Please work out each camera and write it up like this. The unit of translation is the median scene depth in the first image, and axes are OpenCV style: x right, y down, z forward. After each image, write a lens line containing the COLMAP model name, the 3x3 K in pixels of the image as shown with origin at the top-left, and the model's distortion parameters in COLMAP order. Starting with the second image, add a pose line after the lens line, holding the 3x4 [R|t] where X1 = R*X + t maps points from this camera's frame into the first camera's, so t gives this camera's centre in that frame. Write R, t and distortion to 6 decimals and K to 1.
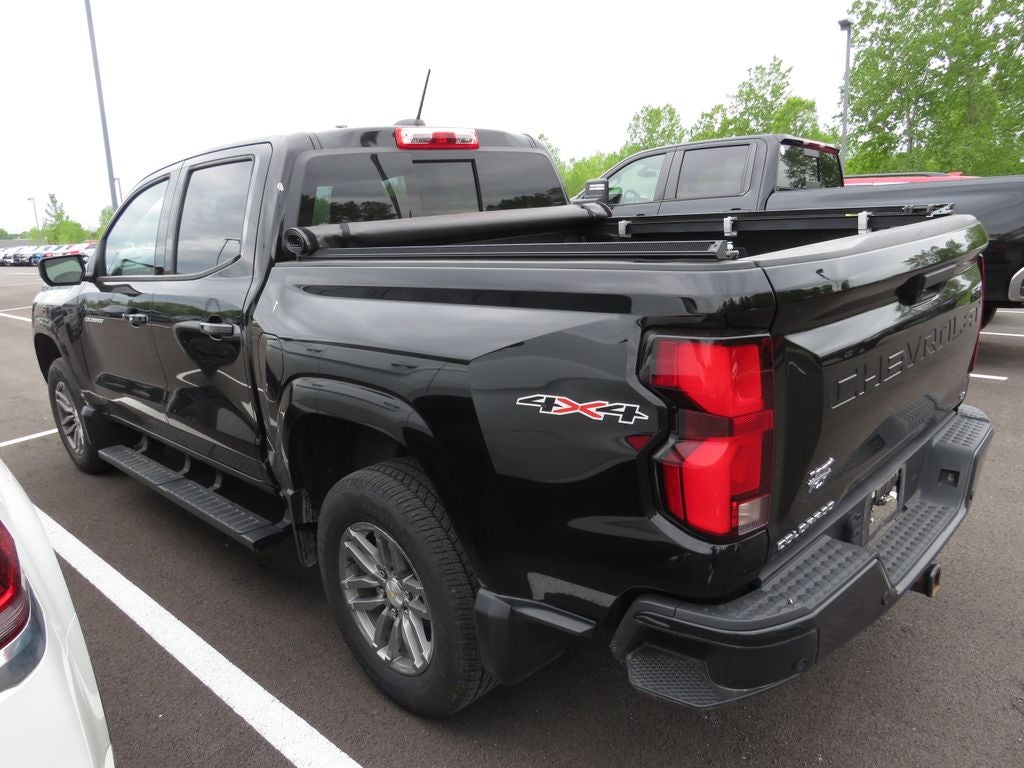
lens RADIAL K [[740.3, 0, 512.0], [0, 740.3, 384.0], [0, 0, 1]] dist [-0.013088, 0.003481]
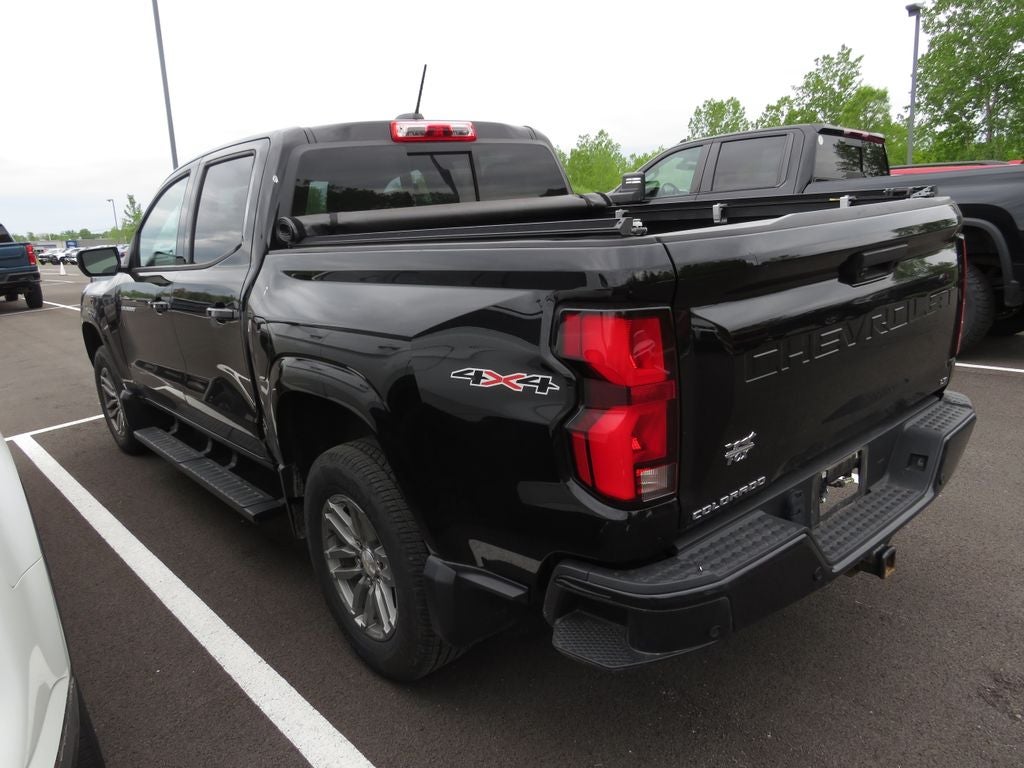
lens RADIAL K [[740.3, 0, 512.0], [0, 740.3, 384.0], [0, 0, 1]] dist [-0.013088, 0.003481]
pose [[0.996432, 0.008932, -0.083931, 0.112049], [-0.008712, 0.999958, 0.002990, 0.020227], [0.083955, -0.002248, 0.996467, -0.027003]]
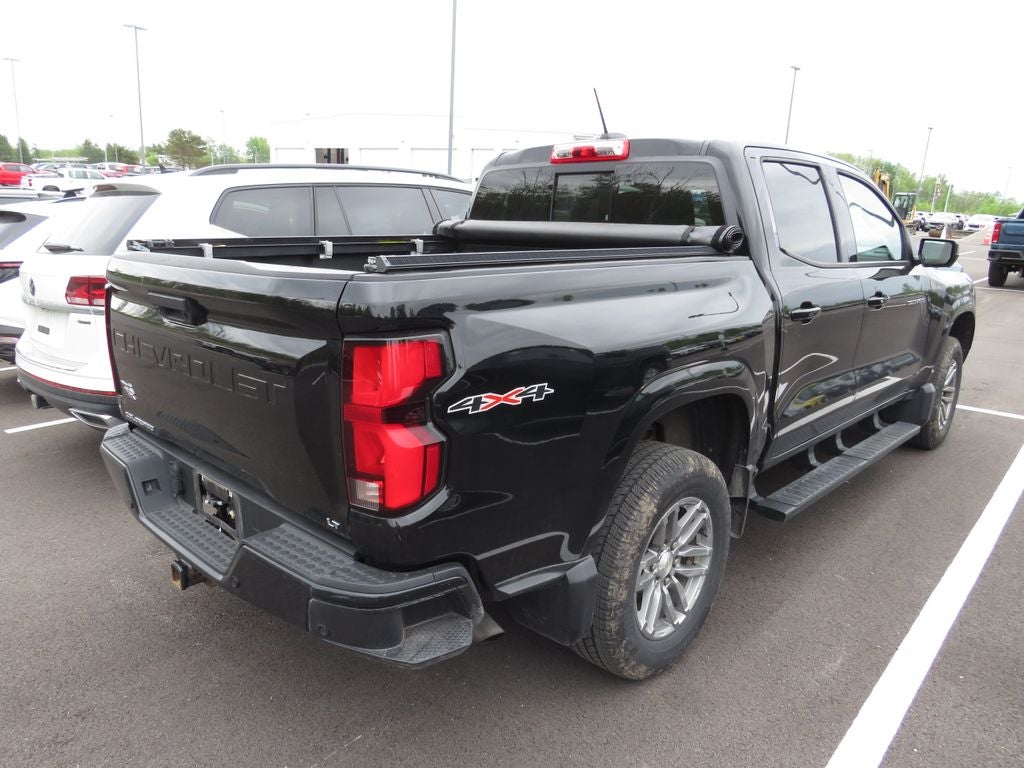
lens RADIAL K [[729.2, 0, 517.9], [0, 729.2, 418.7], [0, 0, 1]] dist [-0.031086, 0.001632]
pose [[0.011340, 0.335592, -0.941939, 1.163608], [-0.258840, 0.910878, 0.321409, -0.329744], [0.965854, 0.240166, 0.097194, 1.009159]]
